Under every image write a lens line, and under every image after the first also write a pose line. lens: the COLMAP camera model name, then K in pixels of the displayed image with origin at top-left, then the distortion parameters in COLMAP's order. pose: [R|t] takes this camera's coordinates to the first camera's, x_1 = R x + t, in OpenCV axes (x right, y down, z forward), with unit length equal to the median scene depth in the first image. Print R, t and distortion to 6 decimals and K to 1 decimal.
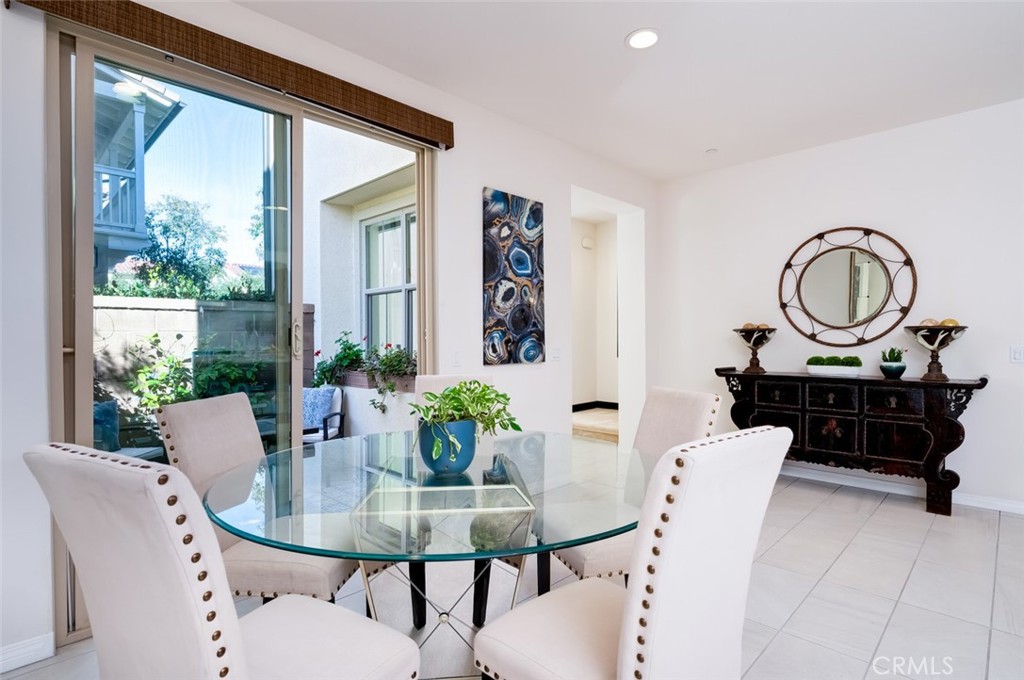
lens RADIAL K [[501.8, 0, 478.0], [0, 501.8, 340.1], [0, 0, 1]] dist [-0.001088, 0.000094]
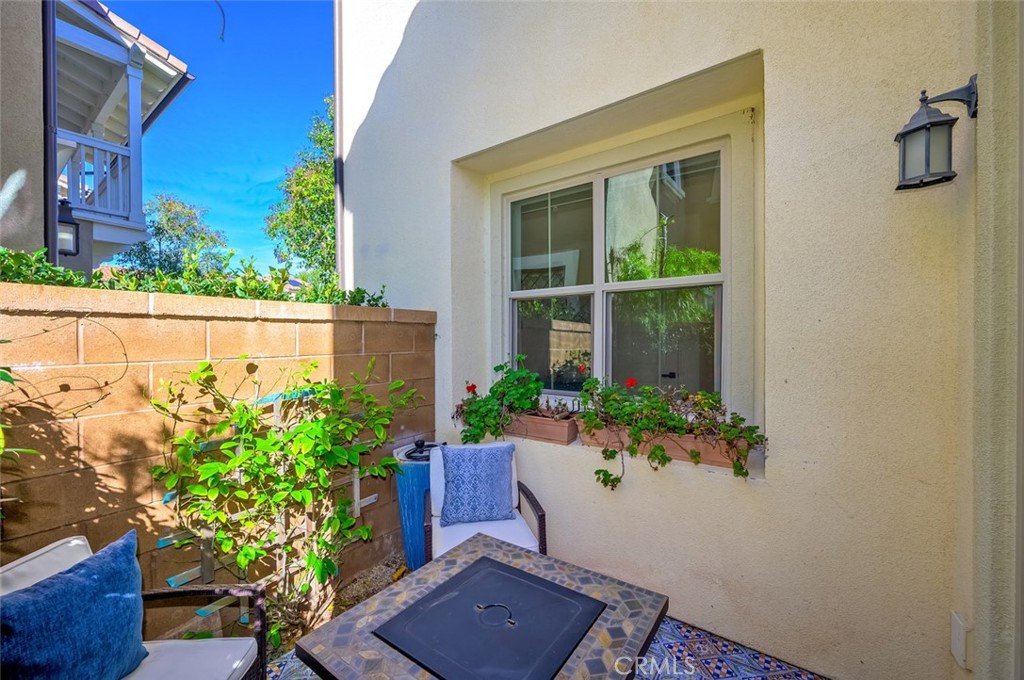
lens RADIAL K [[395.9, 0, 483.7], [0, 395.9, 342.2], [0, 0, 1]] dist [-0.000325, -0.000056]
pose [[0.988704, 0.000033, 0.149880, -0.343879], [-0.000522, 0.999995, 0.003226, -0.030786], [-0.149879, -0.003268, 0.988699, 0.448284]]
